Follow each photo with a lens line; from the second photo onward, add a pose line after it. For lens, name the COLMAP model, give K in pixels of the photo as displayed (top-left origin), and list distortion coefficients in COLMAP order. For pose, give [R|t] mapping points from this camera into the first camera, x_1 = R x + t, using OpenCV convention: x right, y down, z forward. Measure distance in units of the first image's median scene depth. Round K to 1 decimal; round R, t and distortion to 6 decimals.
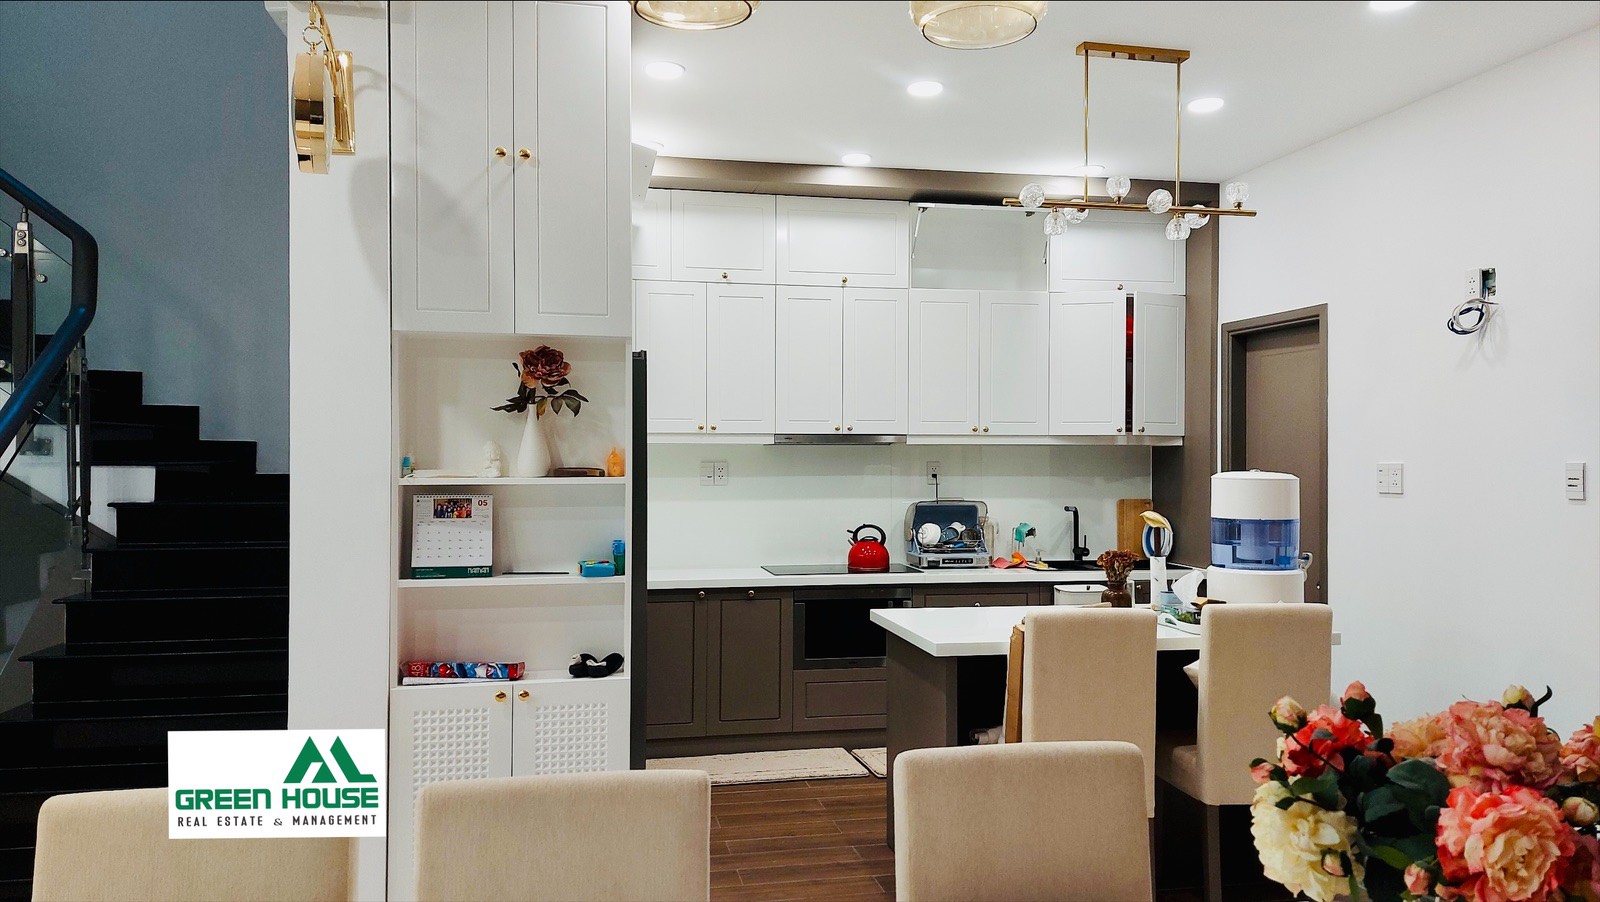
lens RADIAL K [[1149.7, 0, 801.7], [0, 1149.7, 459.2], [0, 0, 1]] dist [0.076762, -0.083696]
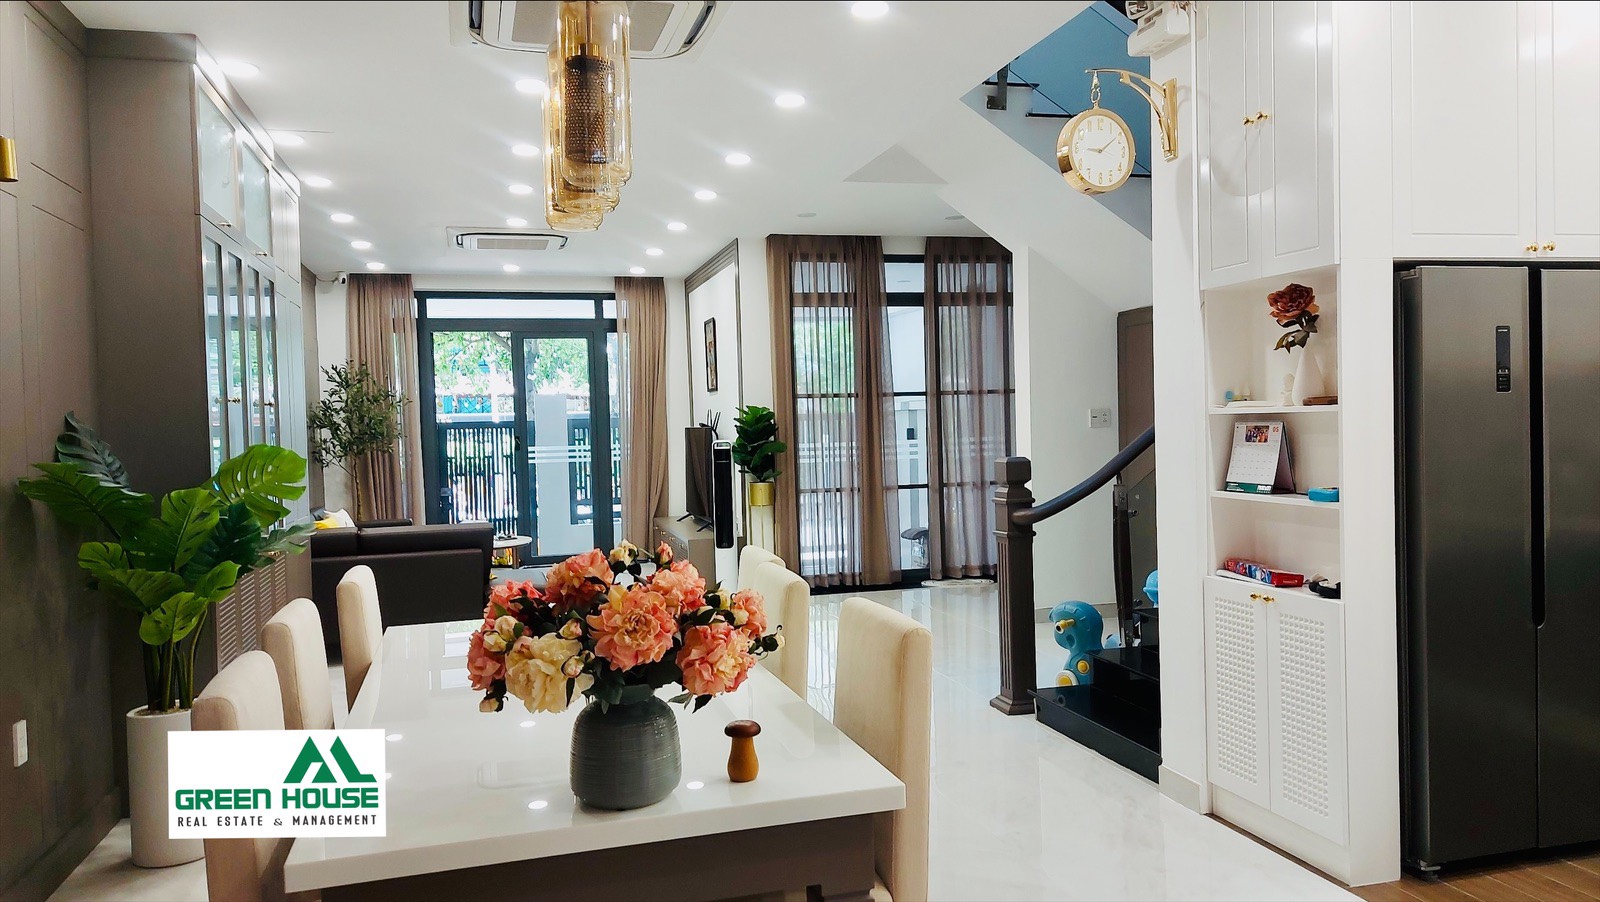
lens RADIAL K [[1149.7, 0, 801.7], [0, 1149.7, 459.2], [0, 0, 1]] dist [0.076762, -0.083696]
pose [[0.073770, 0.021392, -0.997046, 0.493329], [0.024045, 0.999441, 0.023223, 0.017677], [0.996985, -0.025687, 0.073214, 0.270579]]
